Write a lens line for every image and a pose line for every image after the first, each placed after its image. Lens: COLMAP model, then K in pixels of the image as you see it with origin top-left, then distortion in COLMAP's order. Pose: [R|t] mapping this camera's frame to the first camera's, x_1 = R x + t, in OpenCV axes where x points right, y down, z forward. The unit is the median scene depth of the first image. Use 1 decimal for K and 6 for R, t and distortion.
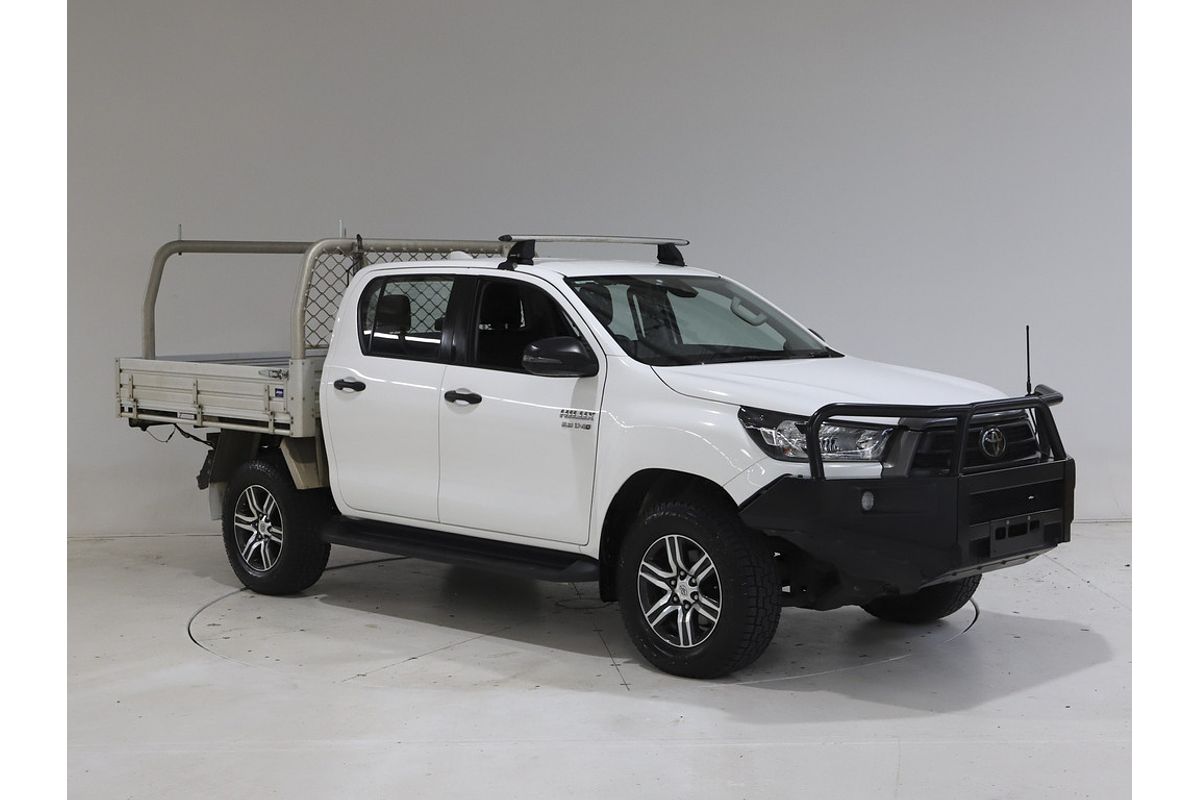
lens RADIAL K [[1541.0, 0, 600.0], [0, 1541.0, 400.0], [0, 0, 1]] dist [-0.000589, 0.004998]
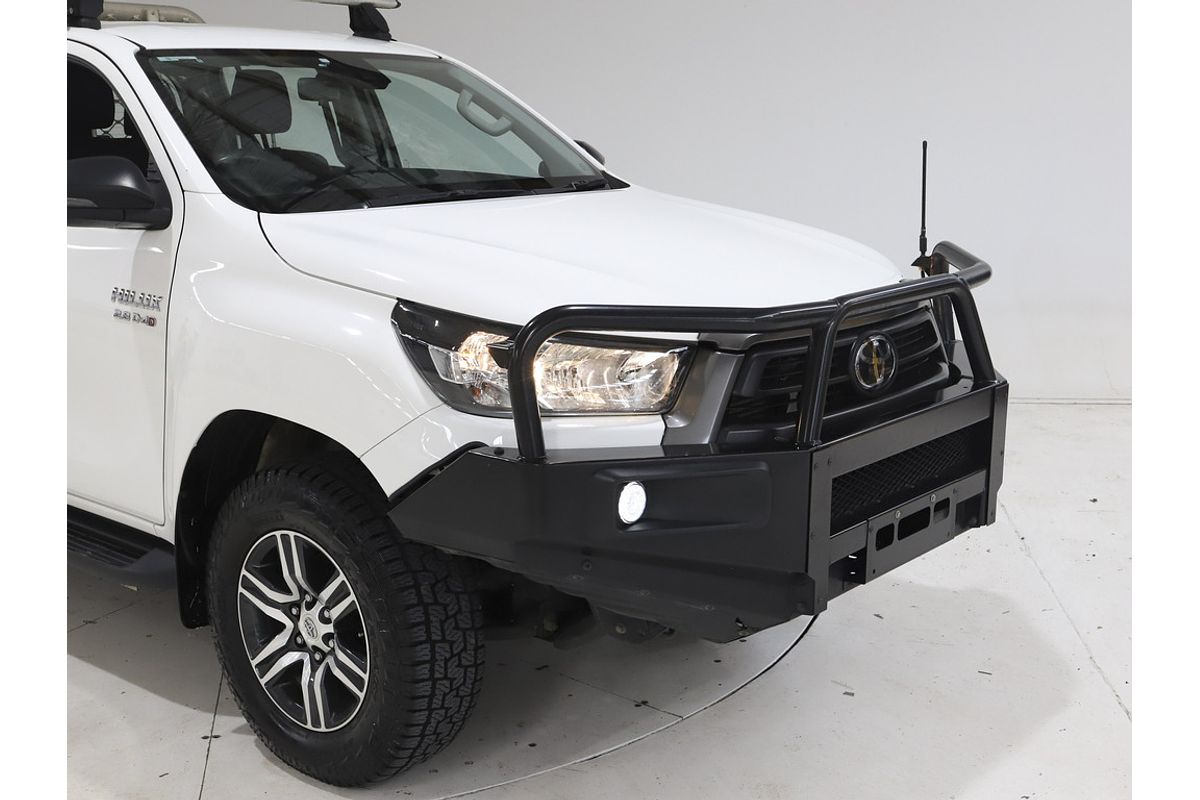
lens RADIAL K [[1363.0, 0, 599.6], [0, 1363.0, 360.0], [0, 0, 1]] dist [-0.001917, -0.012482]
pose [[0.995967, -0.006511, 0.089486, 0.107114], [-0.004494, 0.992491, 0.122235, -0.029036], [-0.089610, -0.122144, 0.988459, 0.493372]]
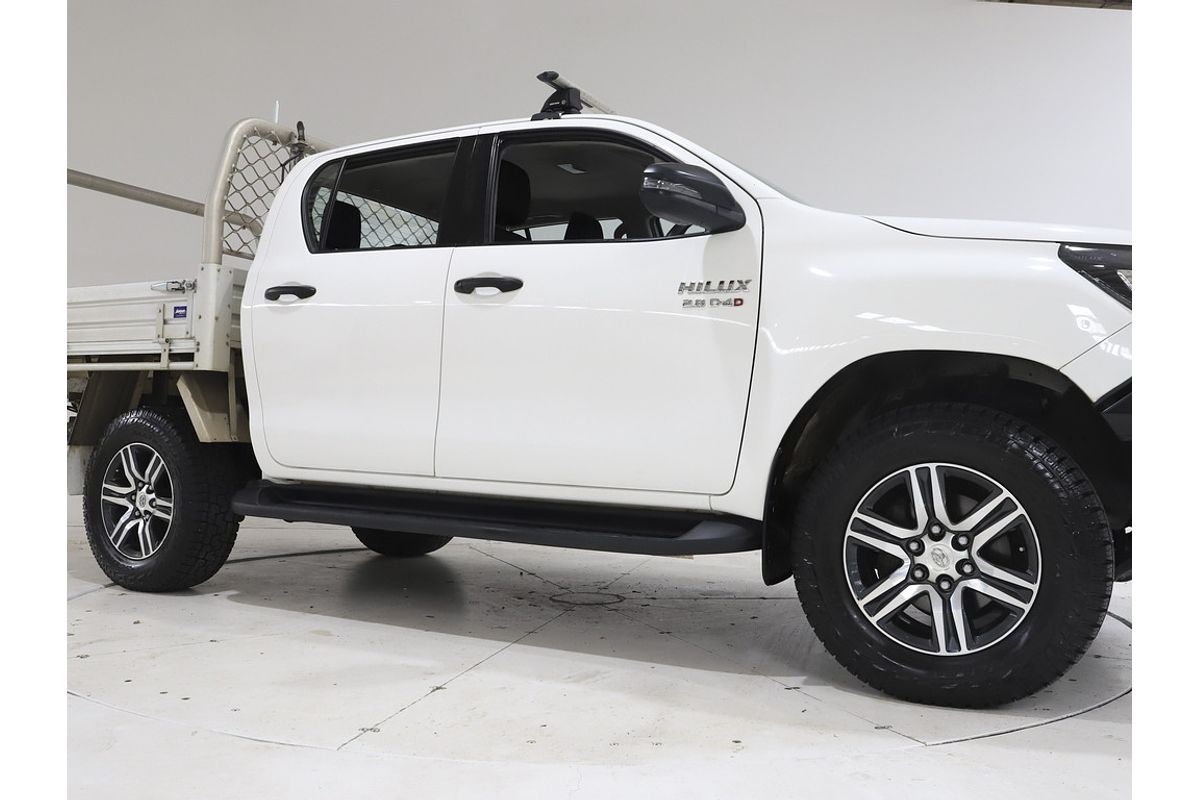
lens RADIAL K [[948.9, 0, 600.0], [0, 948.9, 400.0], [0, 0, 1]] dist [-0.046352, 0.005596]
pose [[0.965510, 0.039915, 0.257288, -0.158206], [-0.016208, 0.995477, -0.093613, 0.093326], [-0.259861, 0.086215, 0.961790, 0.640915]]
